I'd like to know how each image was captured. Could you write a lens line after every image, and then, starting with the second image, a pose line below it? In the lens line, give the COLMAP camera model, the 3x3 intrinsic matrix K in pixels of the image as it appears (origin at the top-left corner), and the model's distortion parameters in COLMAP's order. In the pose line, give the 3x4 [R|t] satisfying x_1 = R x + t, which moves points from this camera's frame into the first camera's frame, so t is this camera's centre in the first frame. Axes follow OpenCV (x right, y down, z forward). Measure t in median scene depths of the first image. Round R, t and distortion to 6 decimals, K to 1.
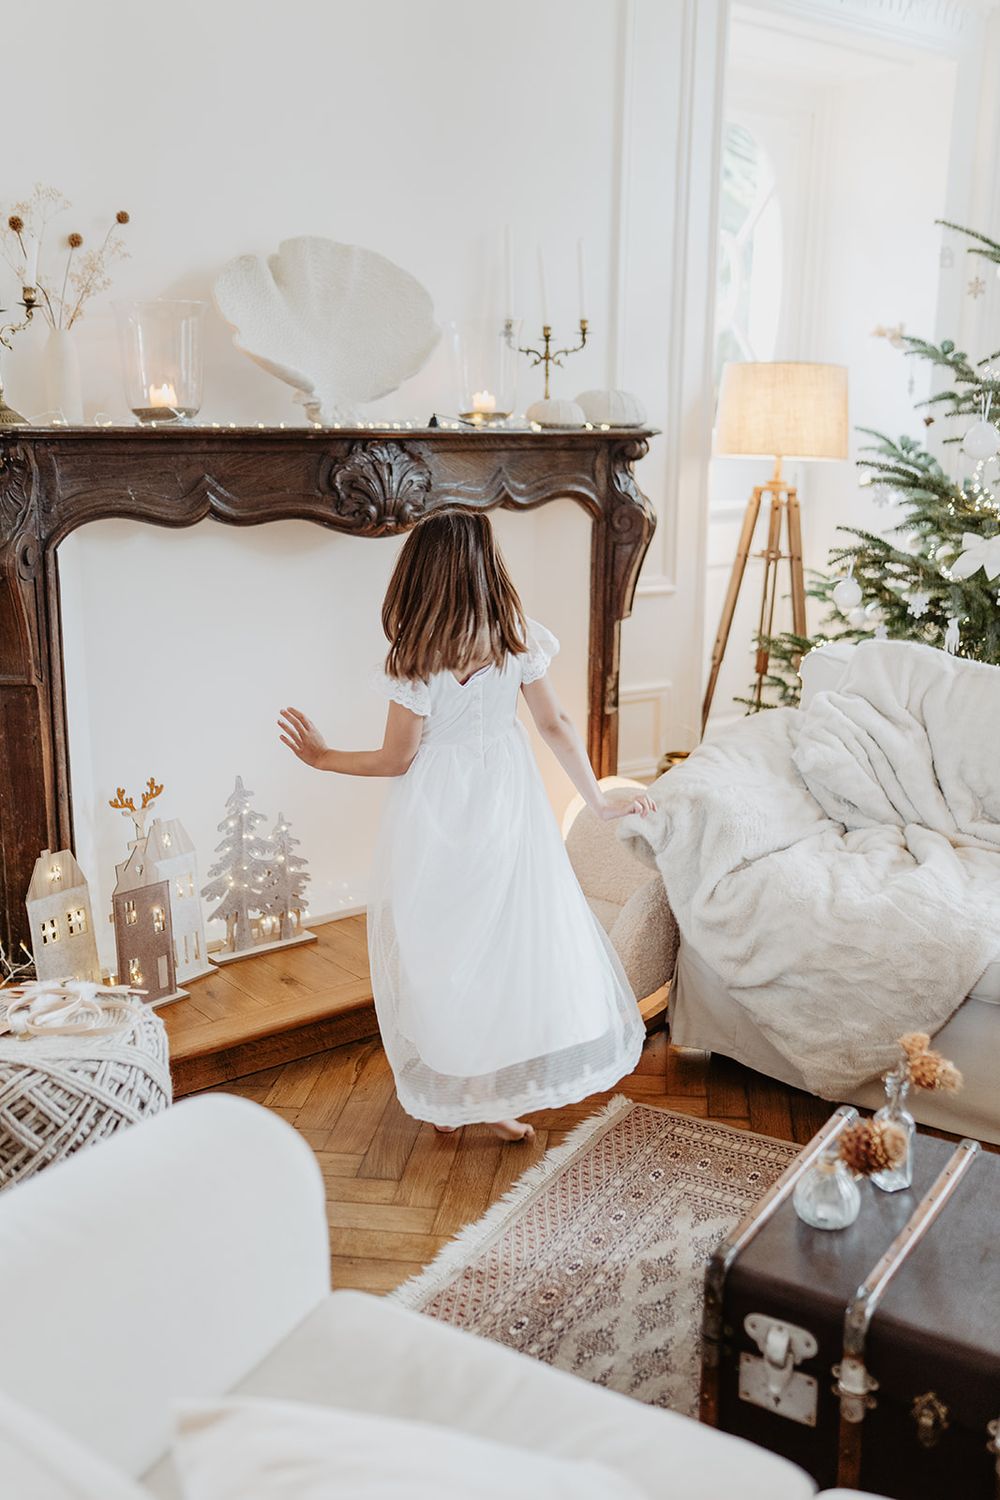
lens RADIAL K [[1312.7, 0, 507.5], [0, 1312.7, 753.3], [0, 0, 1]] dist [-0.019076, 0.003576]
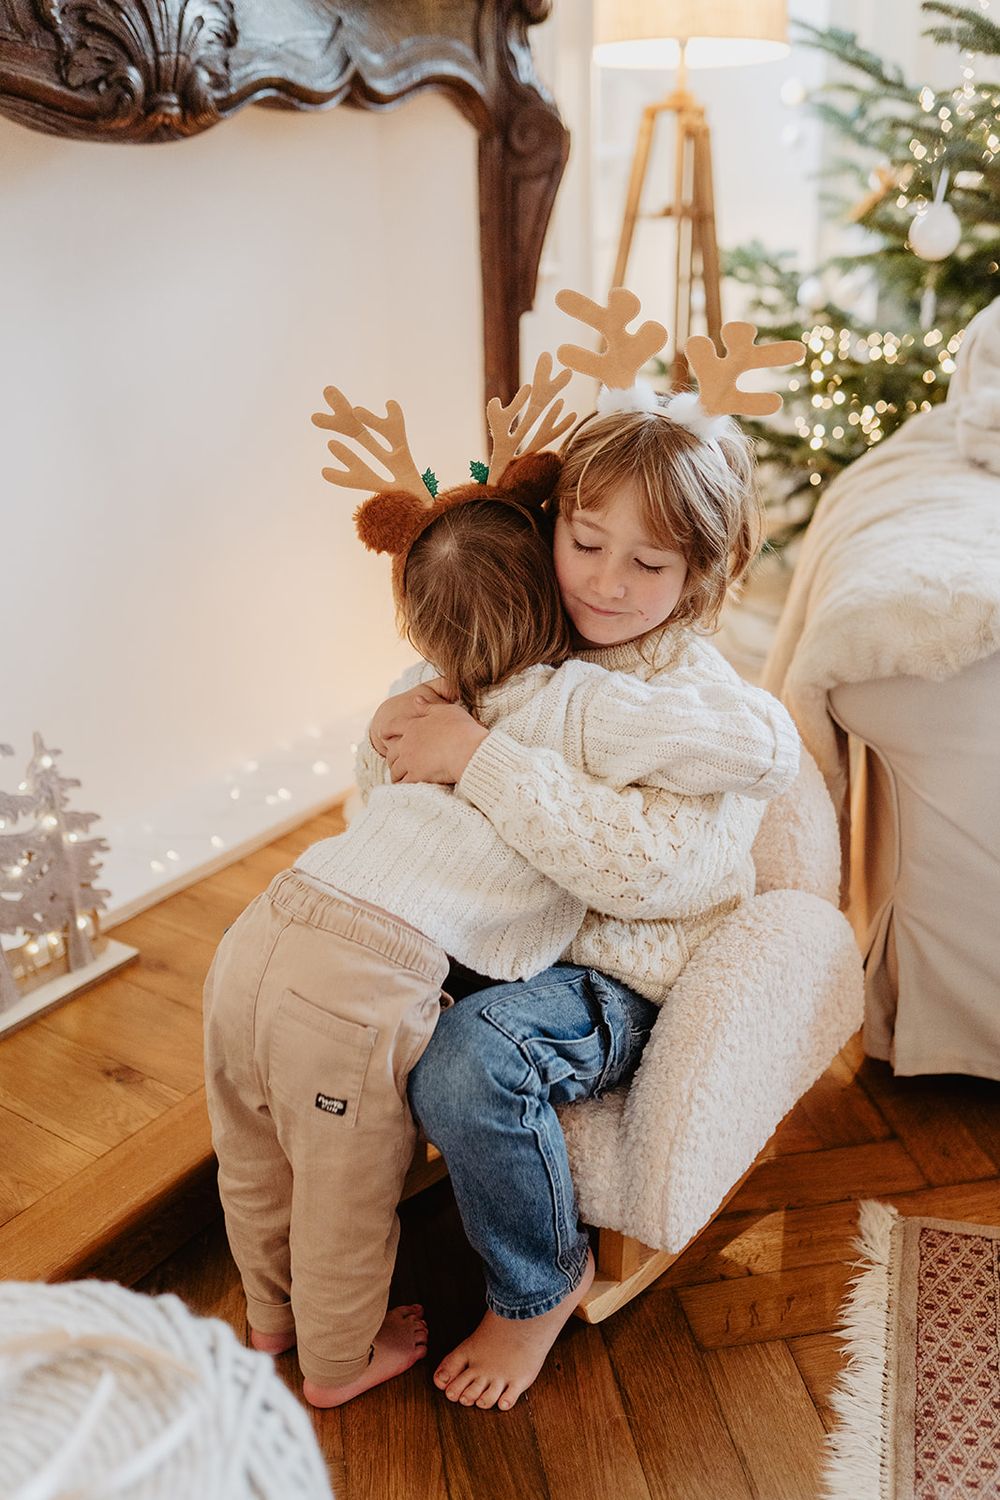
lens RADIAL K [[1312.7, 0, 489.0], [0, 1312.7, 750.6], [0, 0, 1]] dist [-0.019076, 0.003576]
pose [[0.955426, -0.136516, 0.261772, -0.139065], [0.087075, 0.977528, 0.191980, -0.027135], [-0.282098, -0.160628, 0.945843, 0.484745]]
